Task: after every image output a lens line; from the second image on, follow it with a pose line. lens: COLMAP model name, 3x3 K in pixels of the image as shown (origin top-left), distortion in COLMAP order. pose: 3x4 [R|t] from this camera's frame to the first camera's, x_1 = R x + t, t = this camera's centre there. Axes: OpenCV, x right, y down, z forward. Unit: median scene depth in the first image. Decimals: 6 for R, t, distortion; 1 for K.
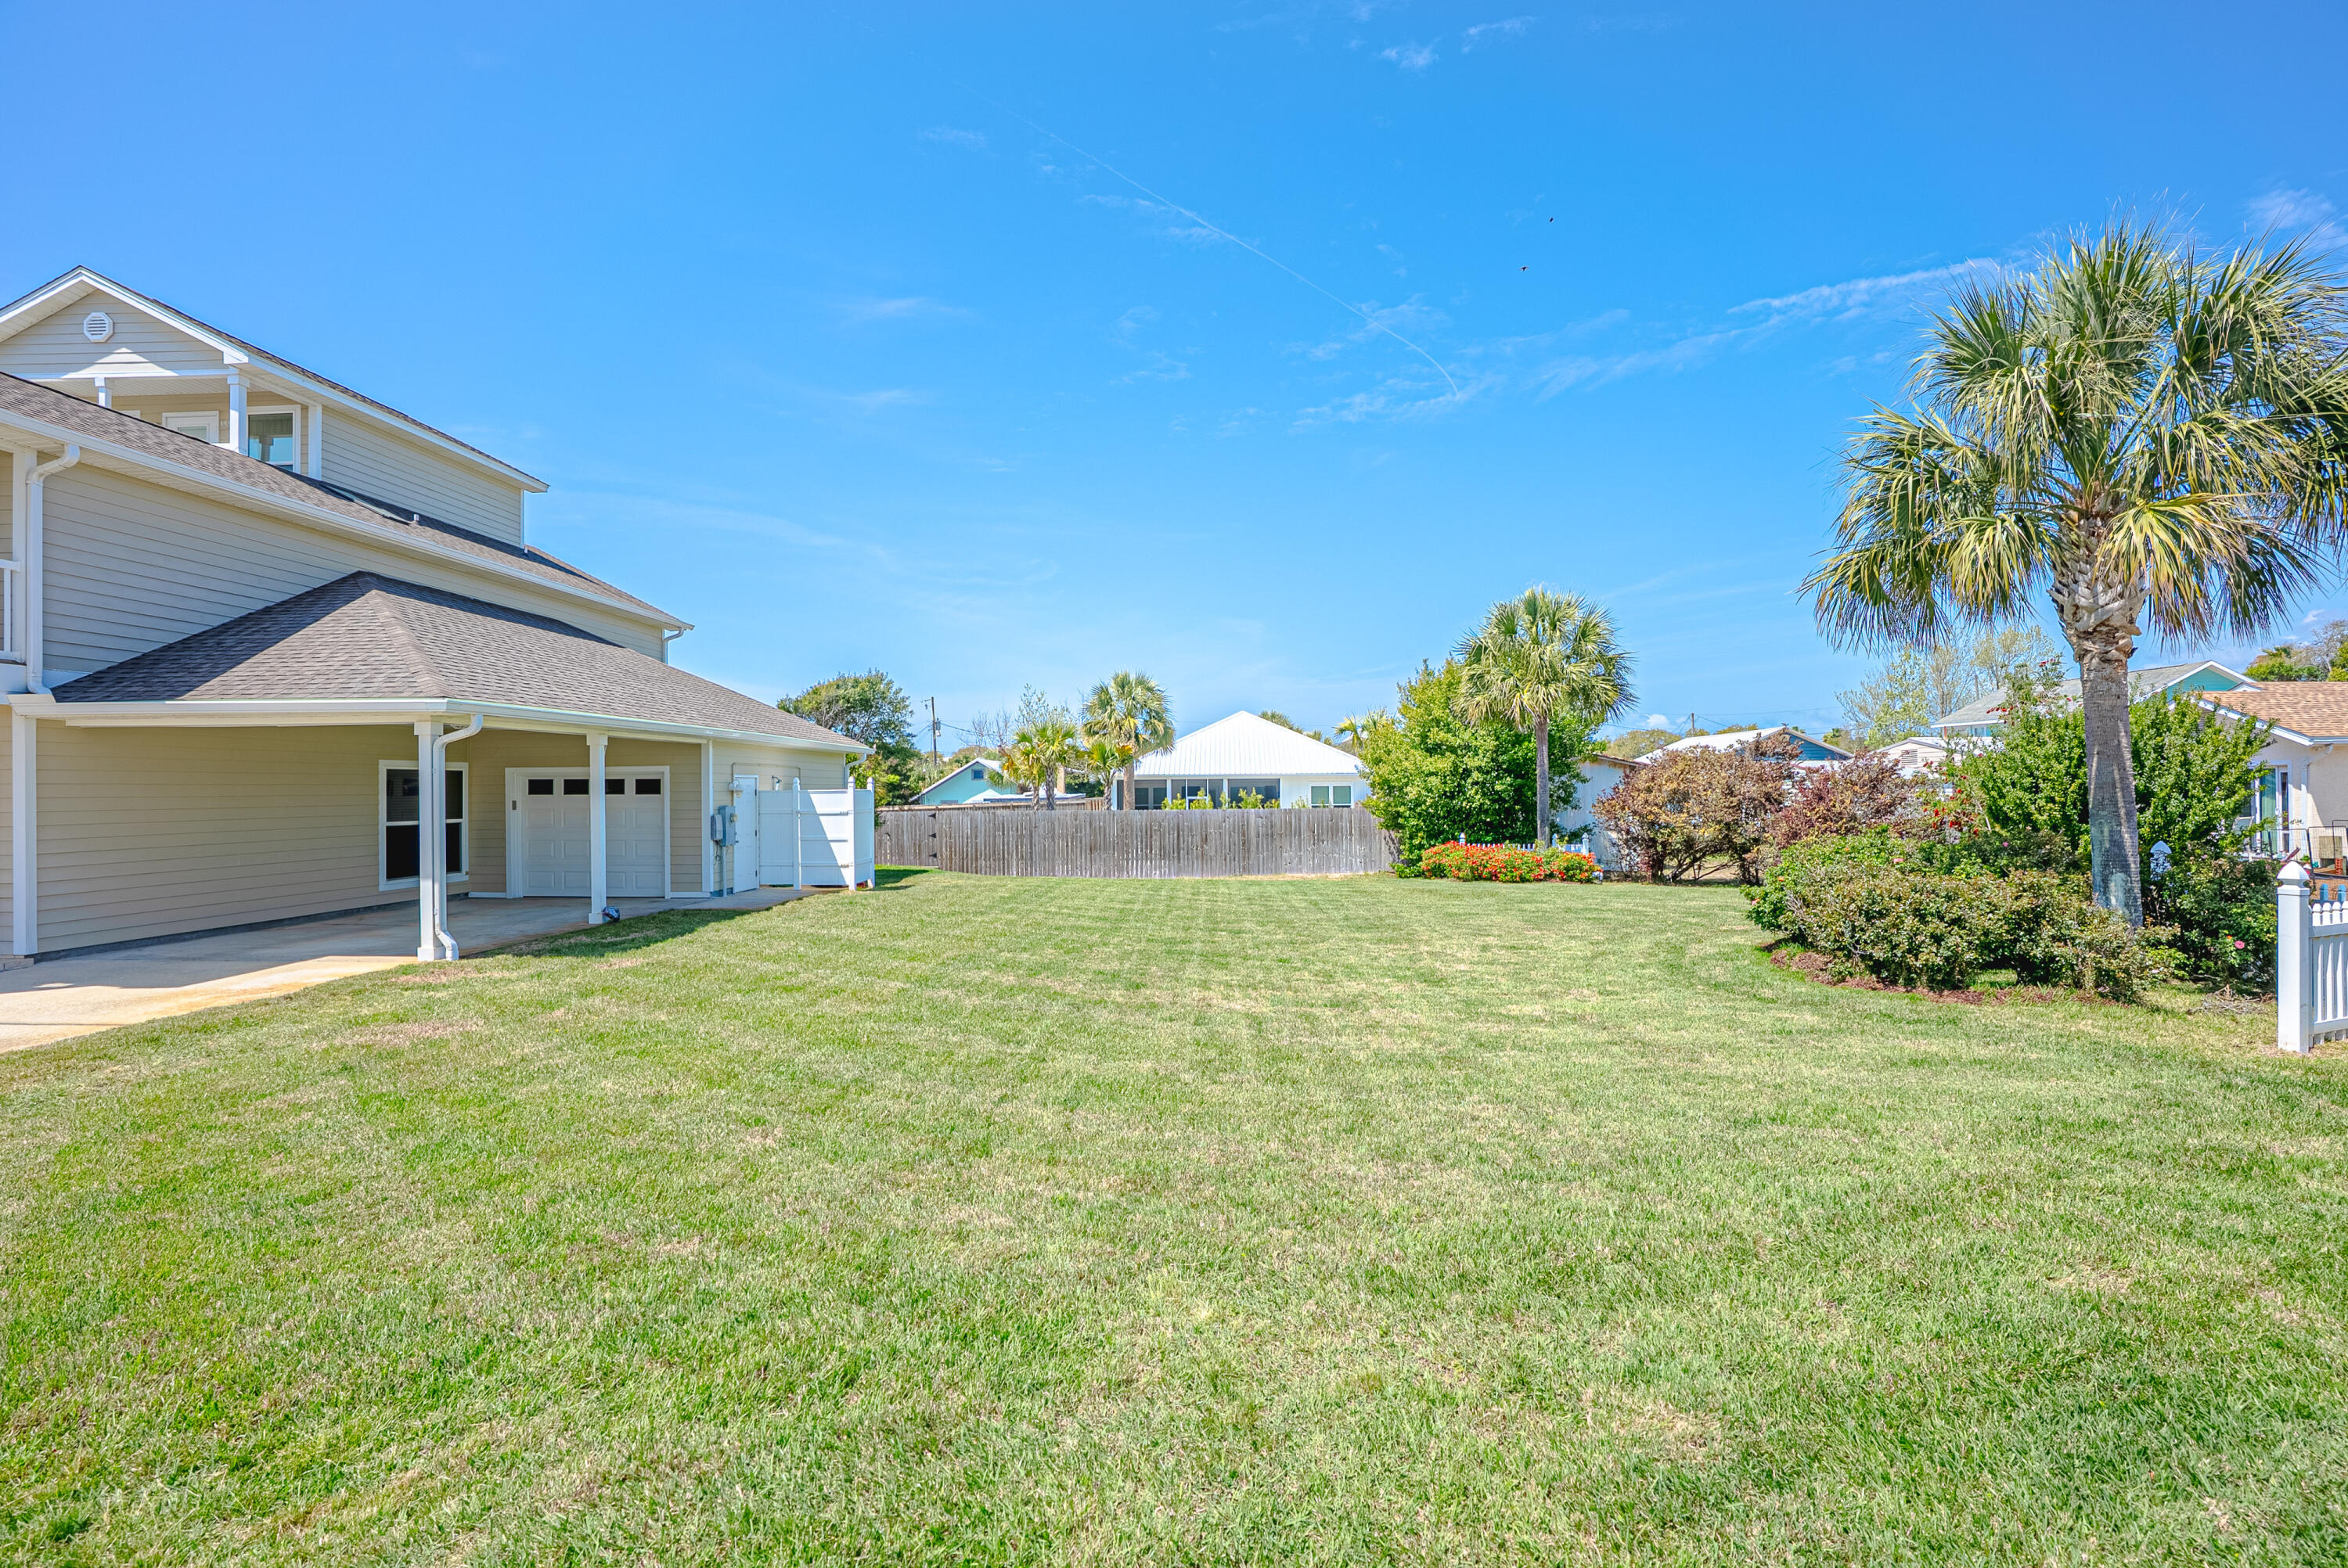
lens RADIAL K [[1119.3, 0, 1174.0], [0, 1119.3, 784.0], [0, 0, 1]] dist [-0.055799, 0.020282]
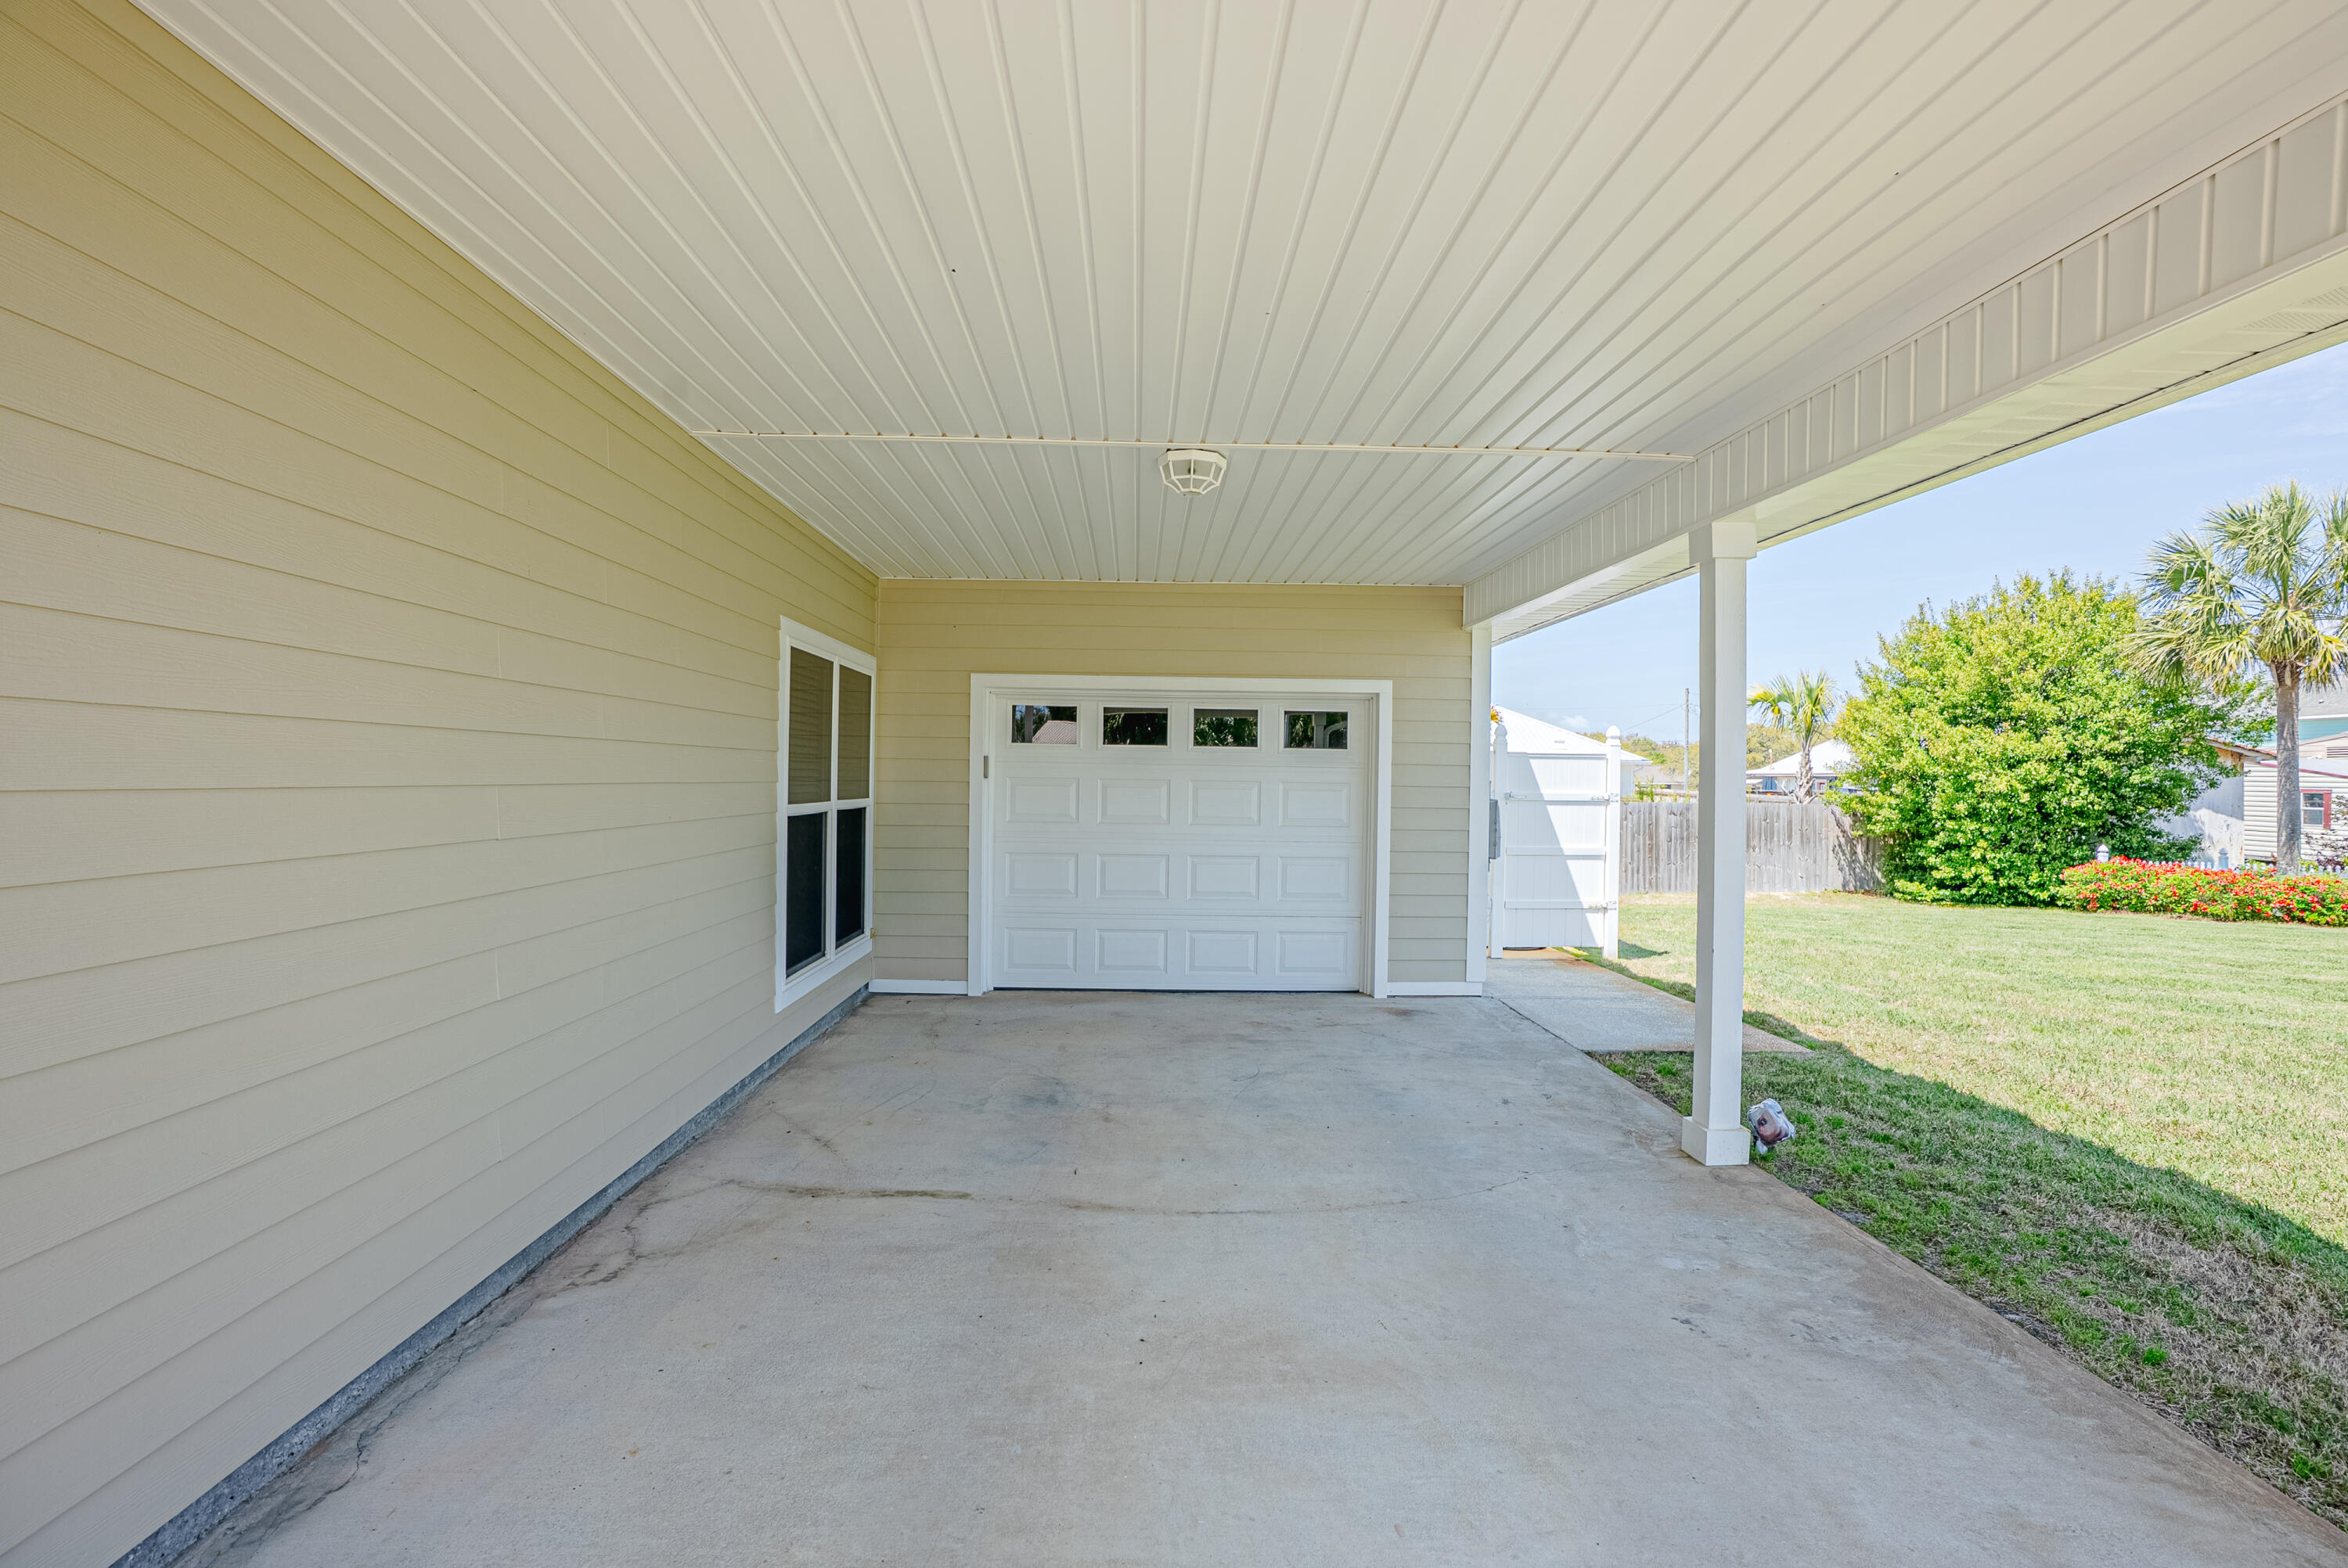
lens RADIAL K [[1119.3, 0, 1174.0], [0, 1119.3, 784.0], [0, 0, 1]] dist [-0.055799, 0.020282]
pose [[0.996461, 0.018997, 0.081885, -0.563295], [-0.019459, 0.999799, 0.004853, 0.022349], [-0.081777, -0.006429, 0.996630, 0.576483]]
